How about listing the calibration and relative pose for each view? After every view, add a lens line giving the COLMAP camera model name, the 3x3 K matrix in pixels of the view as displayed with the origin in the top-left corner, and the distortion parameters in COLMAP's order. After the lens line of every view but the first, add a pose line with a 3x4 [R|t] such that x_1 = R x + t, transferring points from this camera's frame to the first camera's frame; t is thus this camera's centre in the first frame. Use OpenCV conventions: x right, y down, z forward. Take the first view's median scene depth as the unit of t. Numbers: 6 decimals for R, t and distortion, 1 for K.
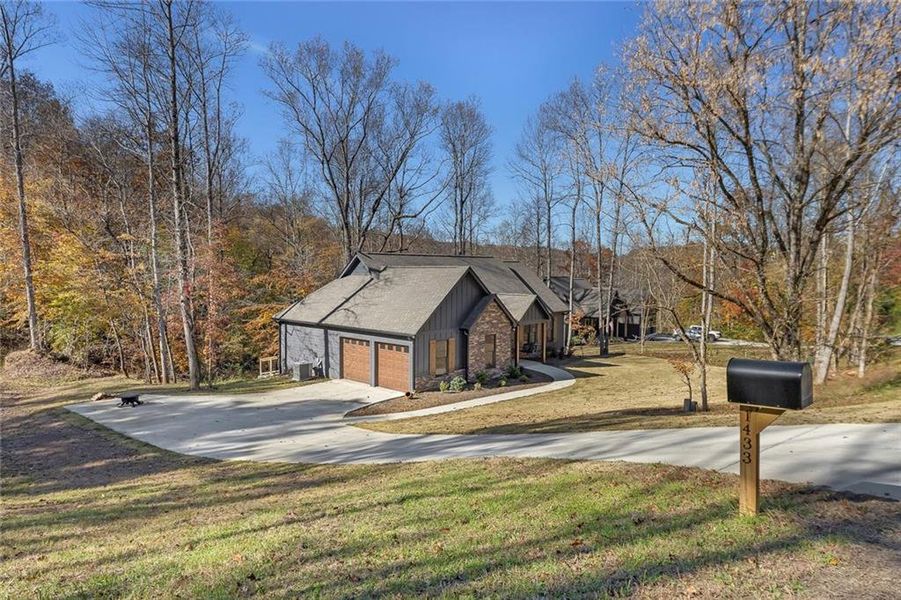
lens RADIAL K [[469.1, 0, 453.0], [0, 469.1, 306.4], [0, 0, 1]] dist [0.001284, -0.000223]
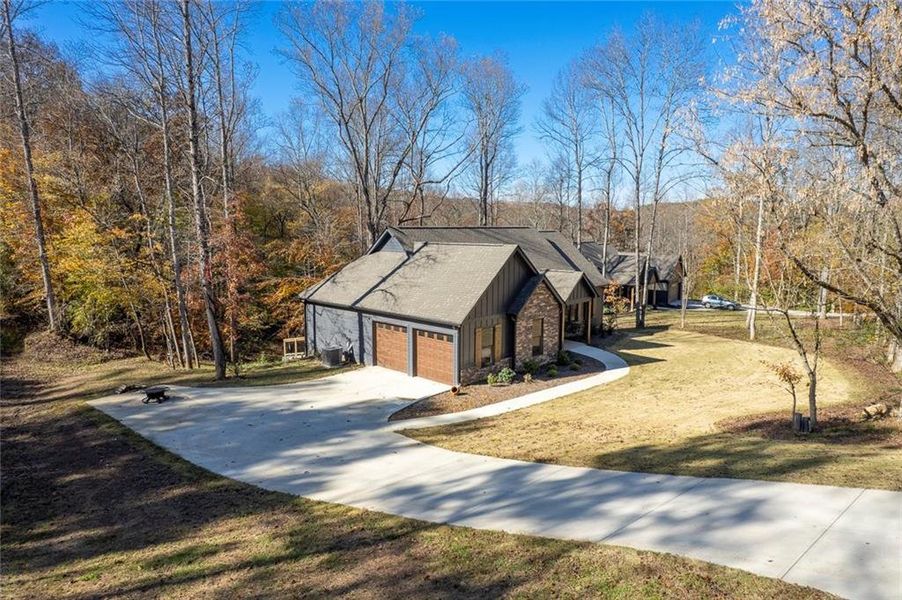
lens RADIAL K [[463.1, 0, 450.6], [0, 463.1, 289.8], [0, 0, 1]] dist [-0.052960, 0.030688]
pose [[0.999920, -0.005895, -0.011174, -0.073053], [0.006588, 0.997992, 0.062992, -0.049103], [0.010780, -0.063061, 0.997951, 0.094961]]
